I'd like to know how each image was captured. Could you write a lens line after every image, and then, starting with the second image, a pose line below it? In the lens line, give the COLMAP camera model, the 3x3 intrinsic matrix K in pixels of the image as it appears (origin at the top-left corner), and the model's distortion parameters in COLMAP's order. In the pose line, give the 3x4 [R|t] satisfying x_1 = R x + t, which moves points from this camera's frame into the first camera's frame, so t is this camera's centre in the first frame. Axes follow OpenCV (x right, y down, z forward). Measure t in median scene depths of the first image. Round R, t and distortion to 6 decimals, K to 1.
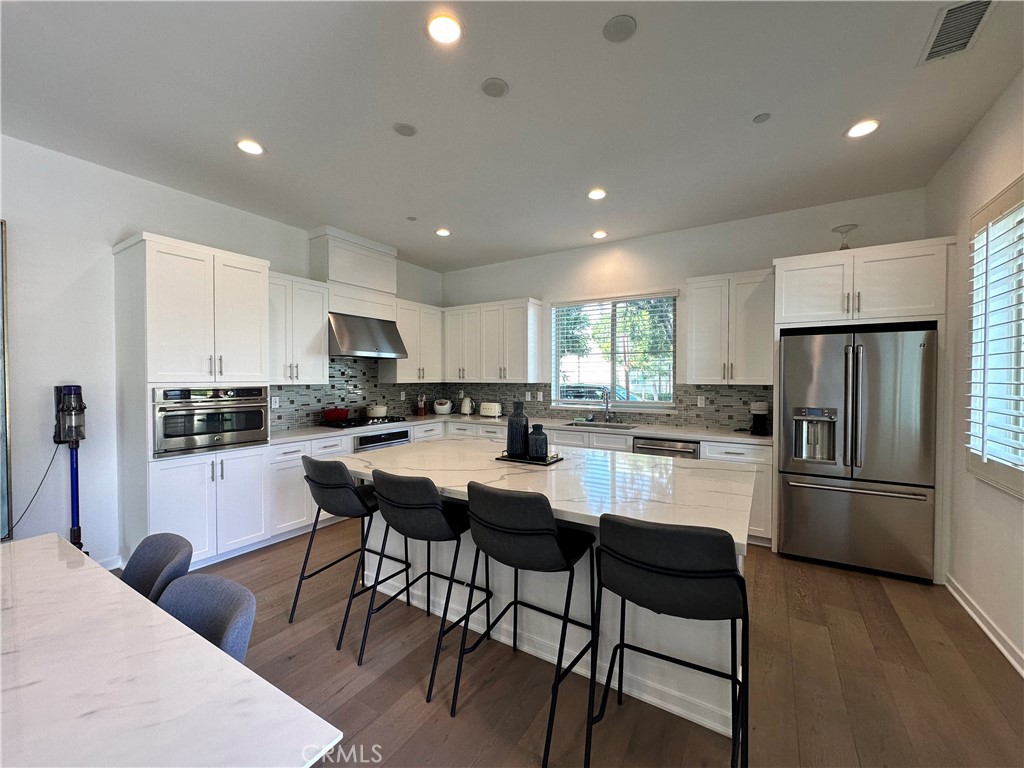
lens RADIAL K [[409.7, 0, 512.1], [0, 409.7, 384.5], [0, 0, 1]] dist [-0.003283, 0.000965]
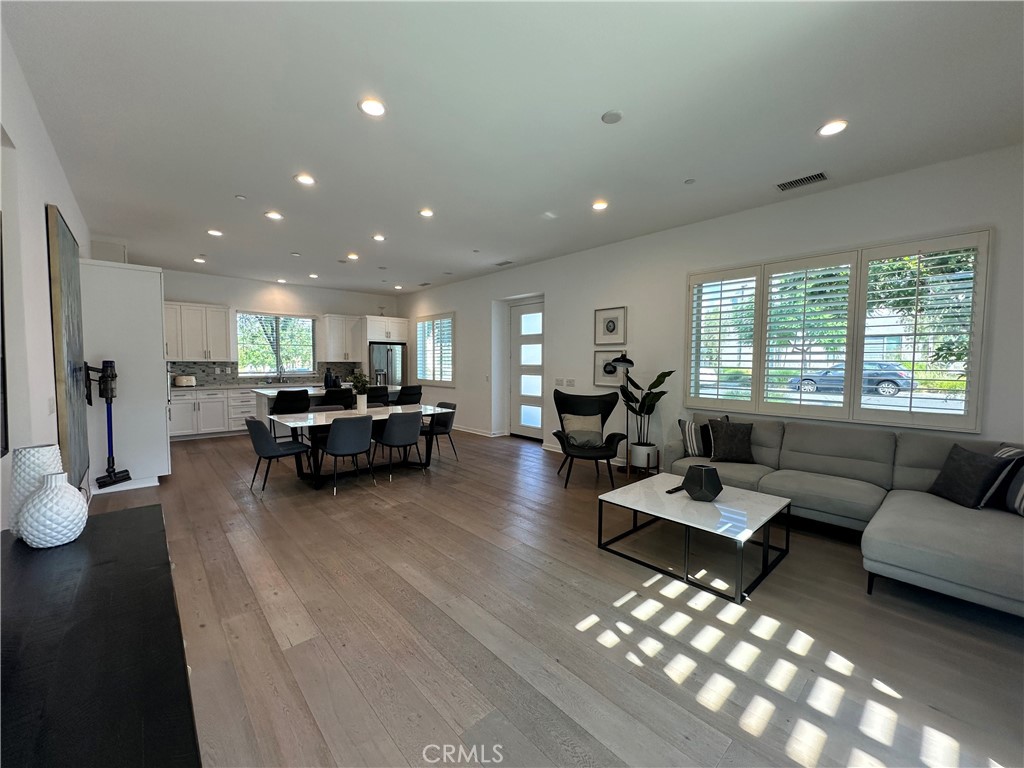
lens RADIAL K [[409.7, 0, 510.9], [0, 409.7, 386.5], [0, 0, 1]] dist [-0.003283, 0.000965]
pose [[0.270552, -0.056159, 0.961066, -1.724137], [0.010137, 0.998408, 0.055487, 0.022606], [-0.962652, -0.005270, 0.270691, -0.656643]]
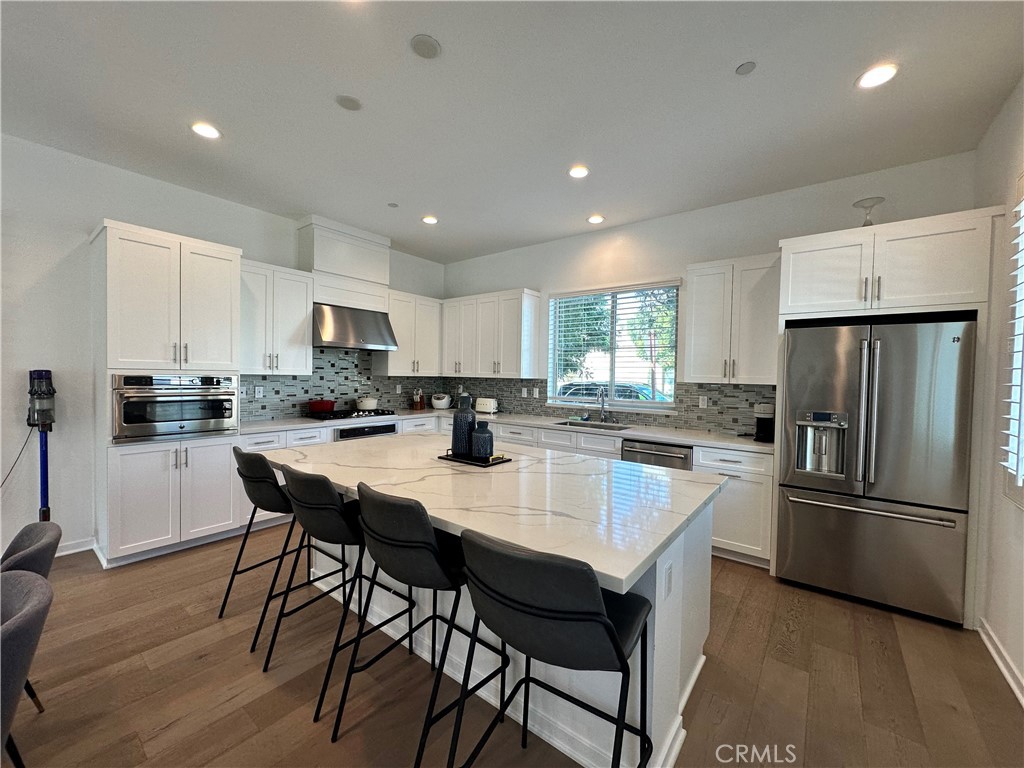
lens RADIAL K [[409.7, 0, 512.1], [0, 409.7, 384.6], [0, 0, 1]] dist [-0.003283, 0.000965]
pose [[0.994924, 0.020959, -0.098427, 0.163739], [-0.020273, 0.999763, 0.007964, 0.005374], [0.098571, -0.005928, 0.995112, 0.075896]]
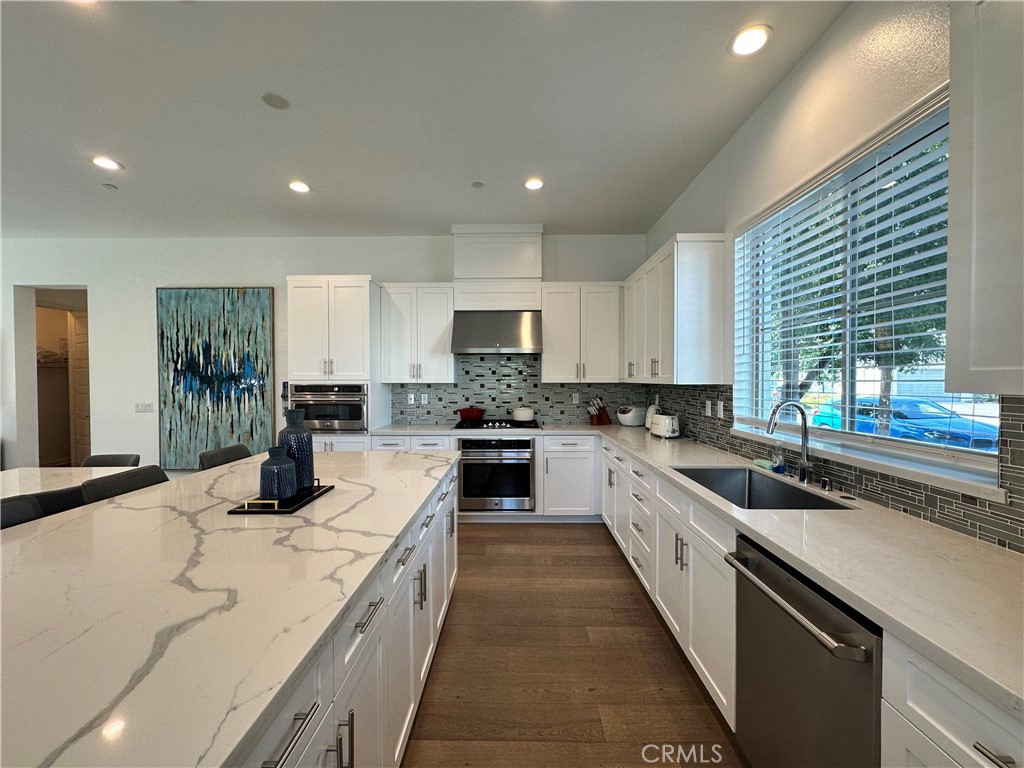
lens RADIAL K [[409.7, 0, 510.2], [0, 409.7, 386.0], [0, 0, 1]] dist [-0.003283, 0.000965]
pose [[0.522295, 0.015656, -0.852621, 0.596570], [-0.011755, 0.999869, 0.011159, -0.008023], [0.852684, 0.004194, 0.522410, 0.736973]]
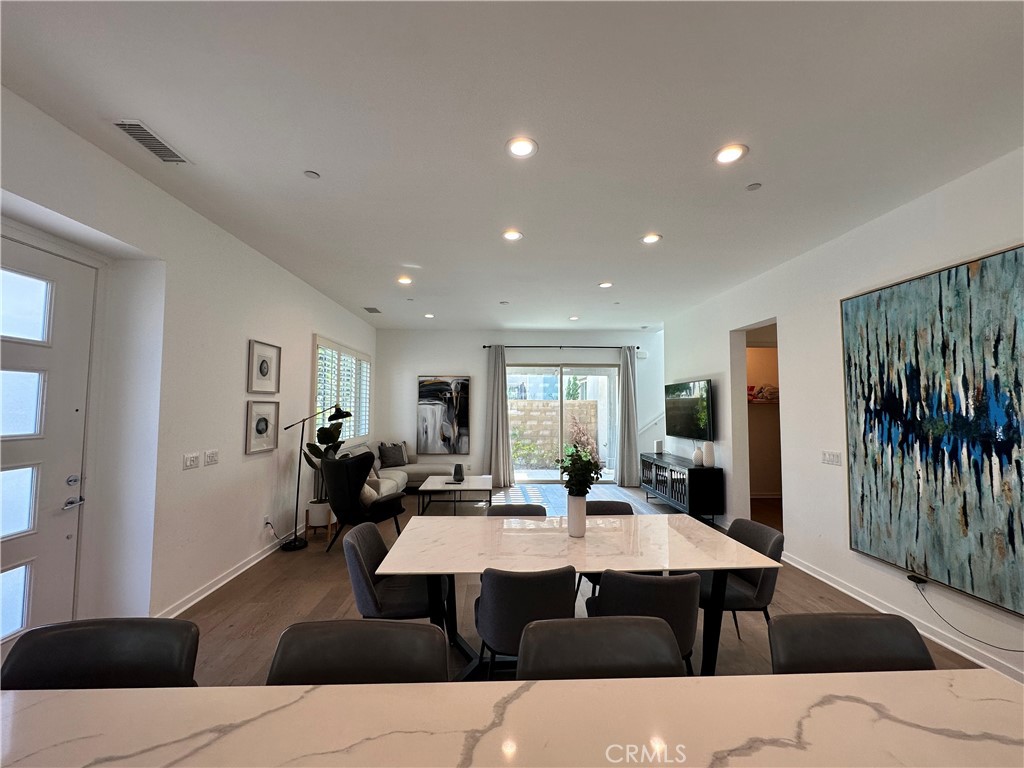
lens RADIAL K [[409.7, 0, 512.3], [0, 409.7, 383.2], [0, 0, 1]] dist [-0.003283, 0.000965]
pose [[-0.815732, -0.037954, -0.577183, 0.075489], [-0.016162, 0.998951, -0.042847, -0.040896], [0.578204, -0.025624, -0.815490, 0.796300]]
